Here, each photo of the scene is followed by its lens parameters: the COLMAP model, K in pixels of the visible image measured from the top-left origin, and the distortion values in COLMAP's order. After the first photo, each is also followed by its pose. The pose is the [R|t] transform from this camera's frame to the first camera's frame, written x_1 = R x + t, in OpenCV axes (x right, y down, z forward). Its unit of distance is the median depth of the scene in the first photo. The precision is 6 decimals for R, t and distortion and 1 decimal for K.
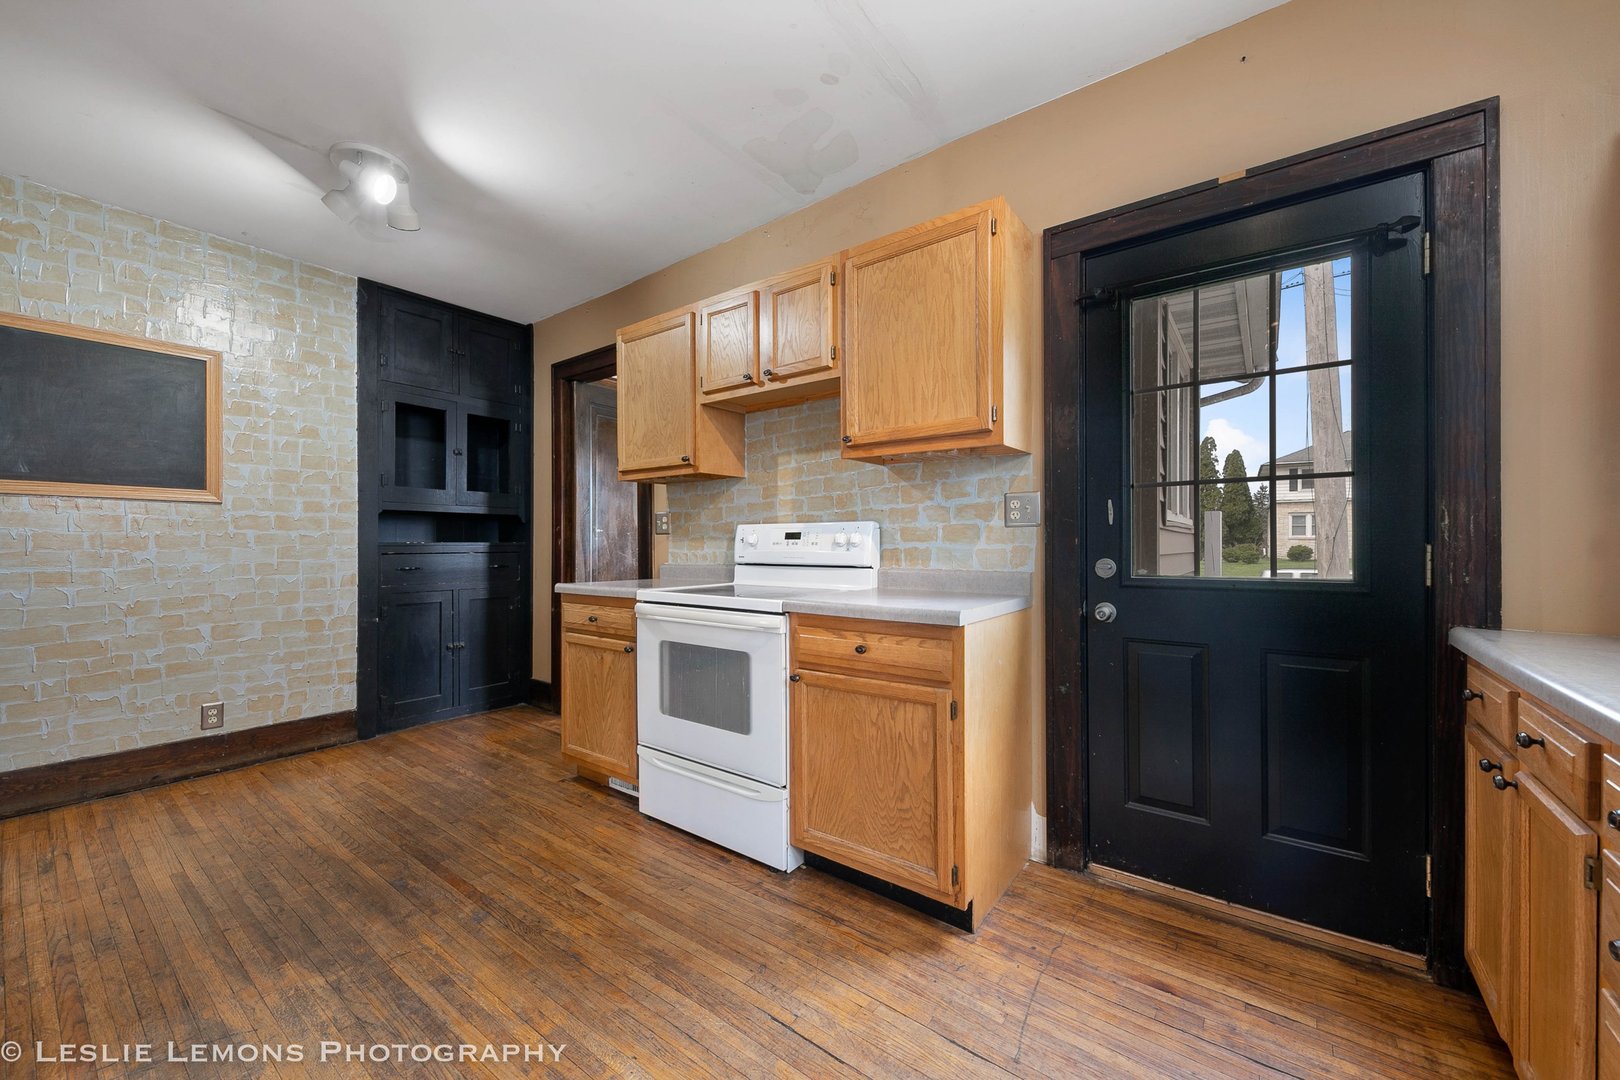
lens RADIAL K [[612.7, 0, 811.1], [0, 612.7, 543.8], [0, 0, 1]] dist [-0.000254, -0.000114]
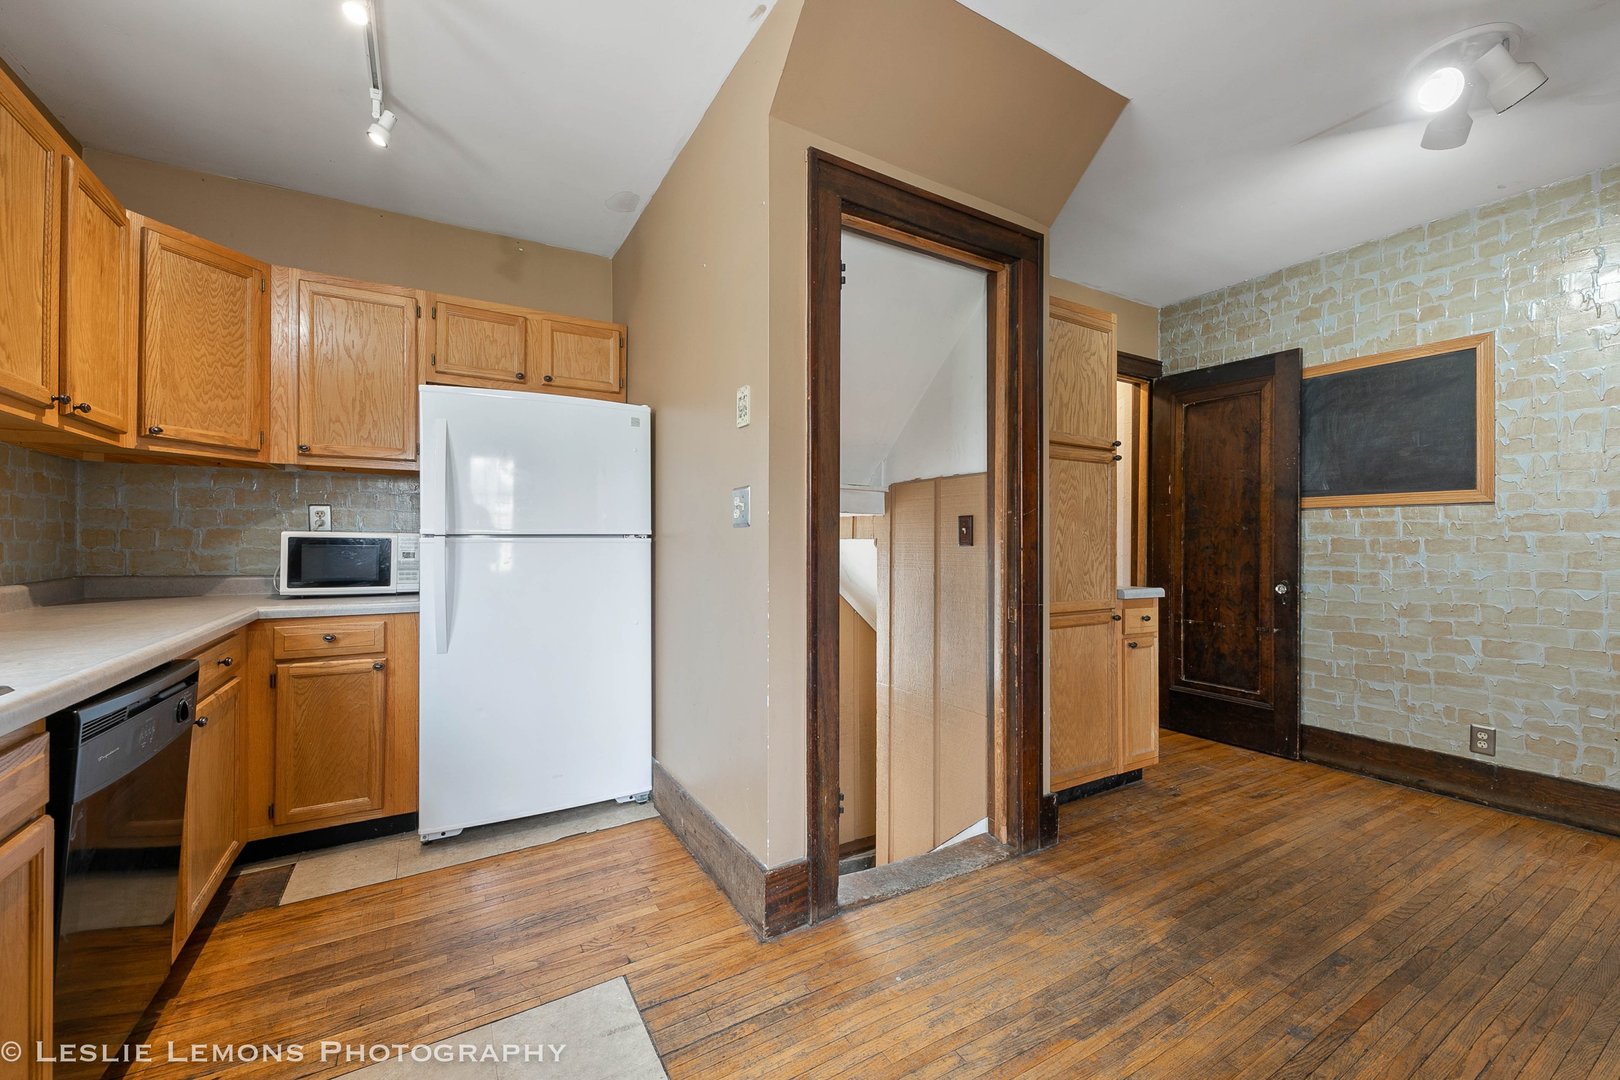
lens RADIAL K [[641.8, 0, 810.0], [0, 641.8, 540.0], [0, 0, 1]] dist [0.018743, -0.009115]
pose [[-0.383137, -0.005636, -0.923674, 0.304377], [-0.003186, 0.999983, -0.004780, -0.005146], [0.923686, 0.001111, -0.383149, 0.493490]]
